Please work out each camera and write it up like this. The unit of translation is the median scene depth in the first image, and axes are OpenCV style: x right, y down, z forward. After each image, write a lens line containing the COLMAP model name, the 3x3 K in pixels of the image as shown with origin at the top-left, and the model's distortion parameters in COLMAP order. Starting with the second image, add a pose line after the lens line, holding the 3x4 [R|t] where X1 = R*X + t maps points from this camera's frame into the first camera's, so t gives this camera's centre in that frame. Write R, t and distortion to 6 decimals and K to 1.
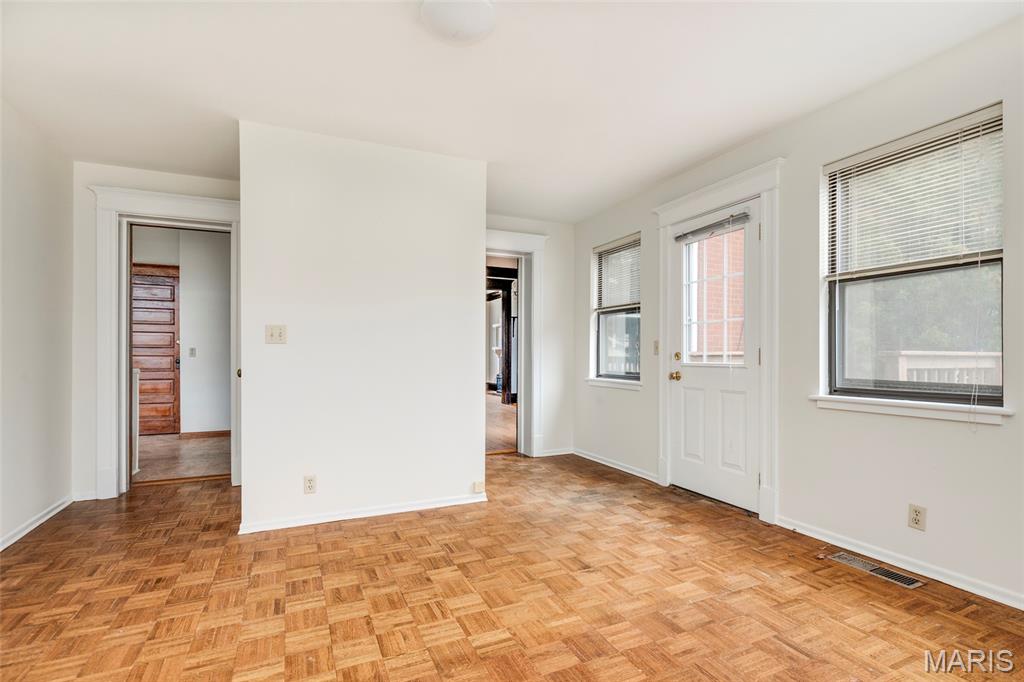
lens RADIAL K [[460.6, 0, 505.7], [0, 460.6, 351.7], [0, 0, 1]] dist [0.002848, 0.000860]
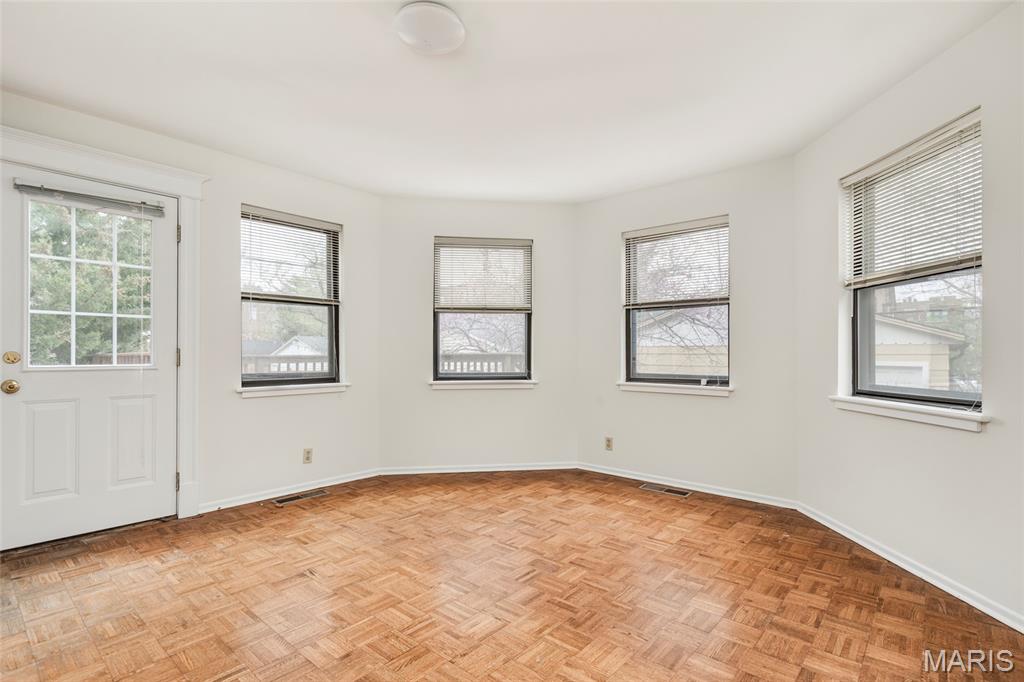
lens RADIAL K [[460.6, 0, 505.7], [0, 460.6, 351.7], [0, 0, 1]] dist [0.002848, 0.000860]
pose [[-0.352292, 0.006571, 0.935867, -0.632779], [-0.004975, 0.999948, -0.008894, 0.003594], [-0.935877, -0.007789, -0.352241, 0.673848]]
